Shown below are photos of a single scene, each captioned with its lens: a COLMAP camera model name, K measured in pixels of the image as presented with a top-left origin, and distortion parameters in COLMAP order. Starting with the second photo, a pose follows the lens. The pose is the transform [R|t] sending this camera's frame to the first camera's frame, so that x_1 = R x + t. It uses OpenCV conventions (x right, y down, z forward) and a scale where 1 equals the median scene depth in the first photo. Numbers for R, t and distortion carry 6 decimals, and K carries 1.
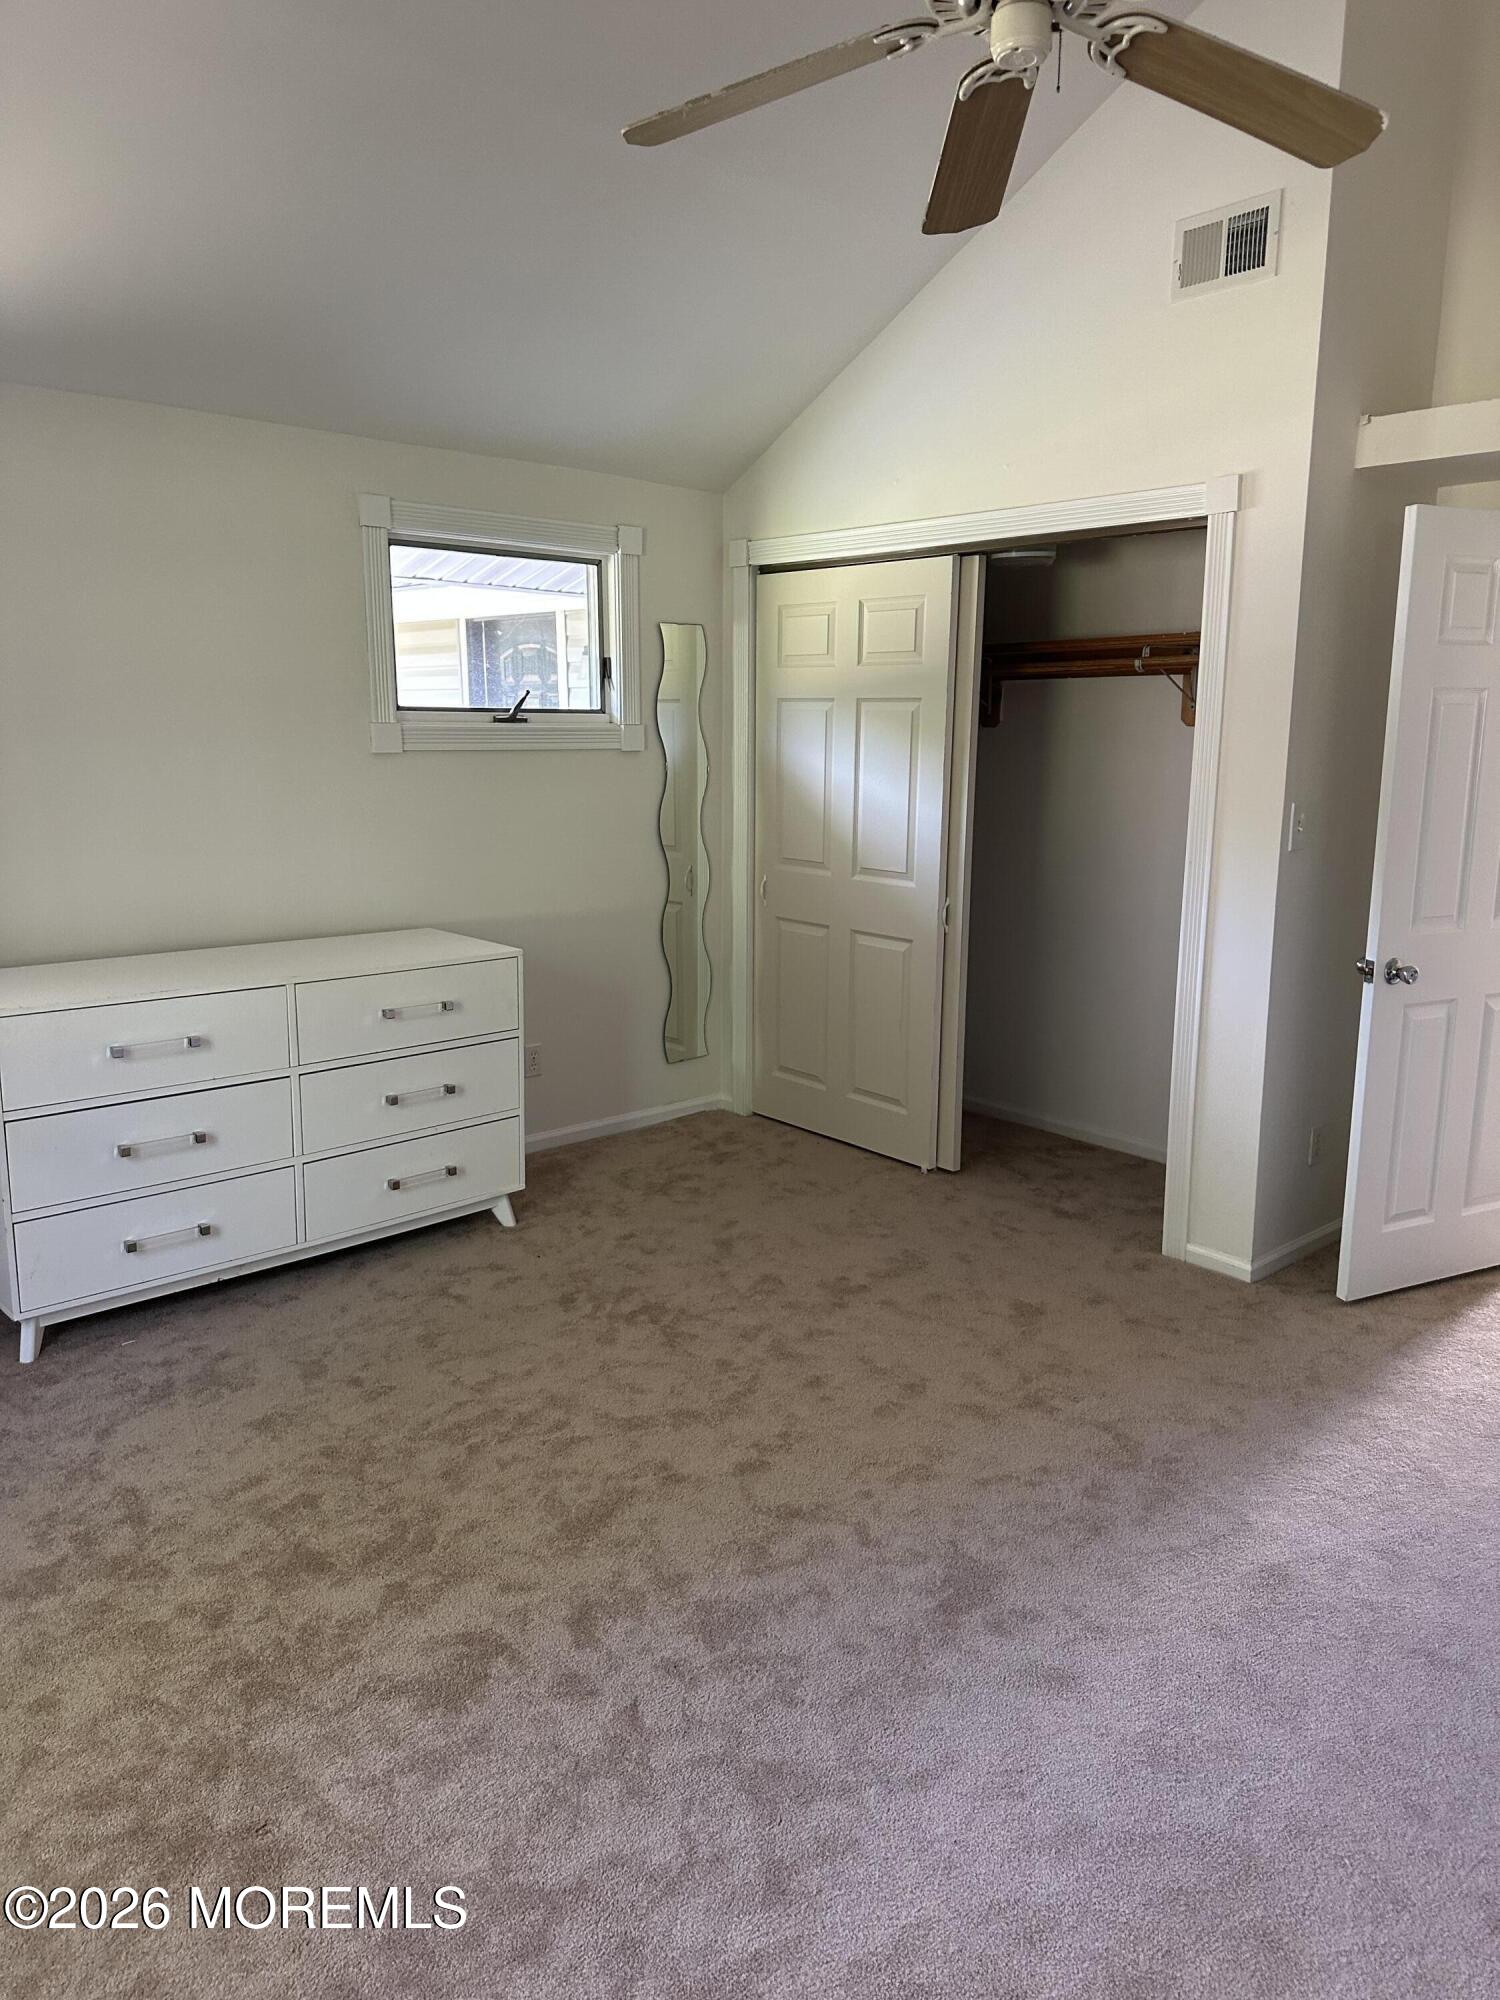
lens RADIAL K [[1393.2, 0, 763.9], [0, 1393.2, 1000.6], [0, 0, 1]] dist [0.047687, -0.071777]
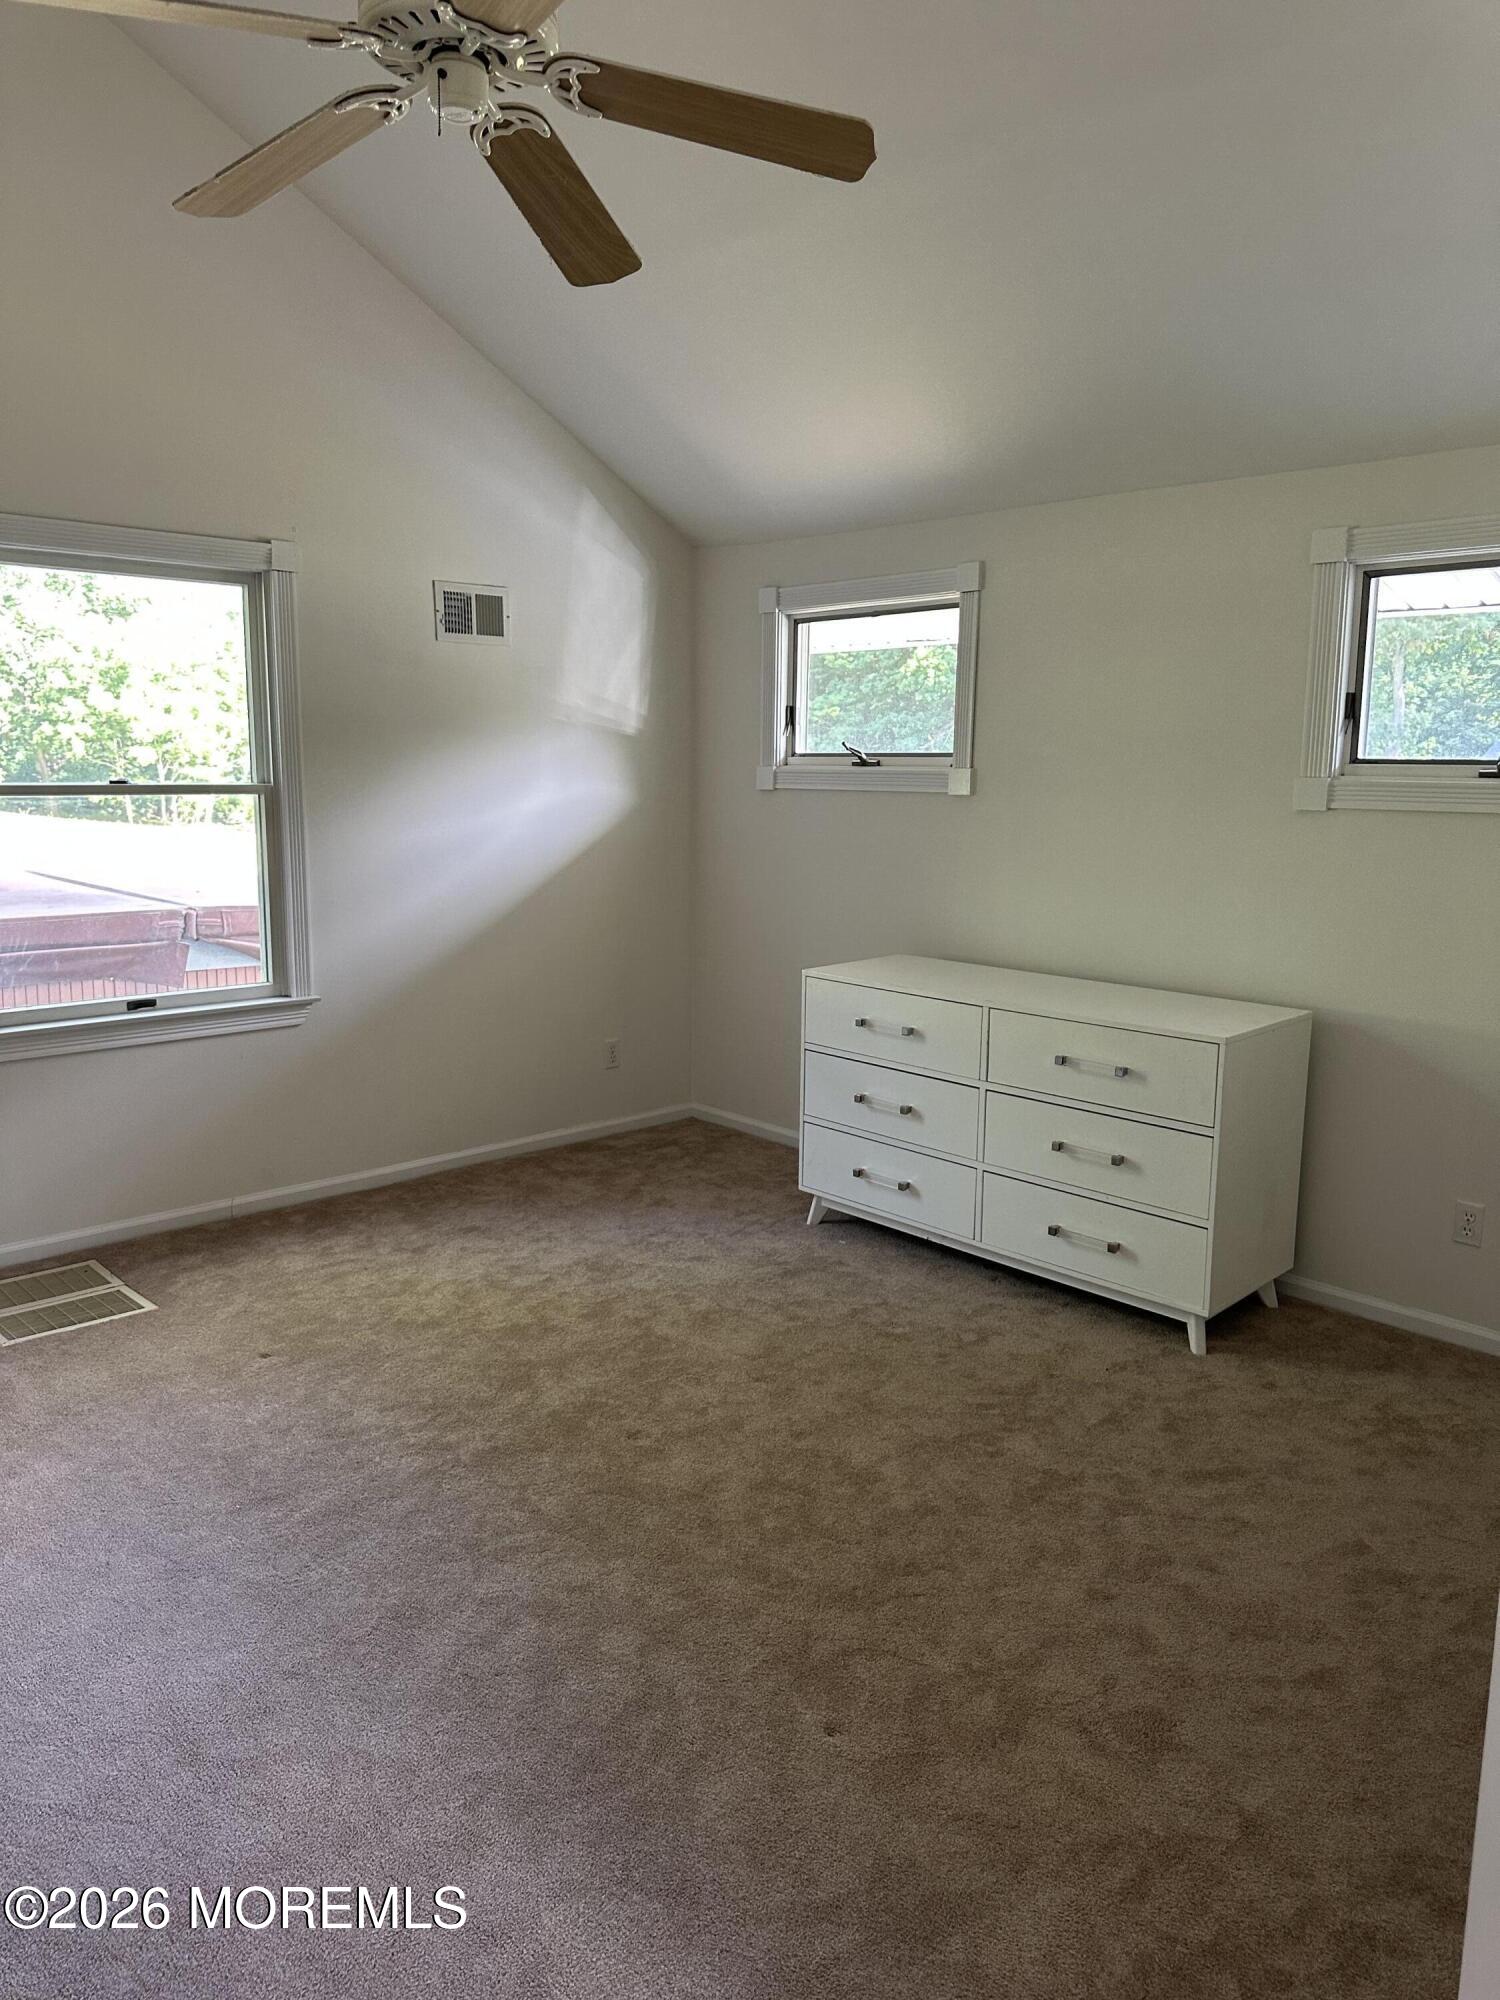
lens RADIAL K [[1393.2, 0, 765.9], [0, 1393.2, 995.4], [0, 0, 1]] dist [0.047687, -0.071777]
pose [[0.009215, 0.143613, -0.989591, 0.707215], [-0.212018, 0.967413, 0.138420, -0.127425], [0.977222, 0.208535, 0.039363, 0.729149]]
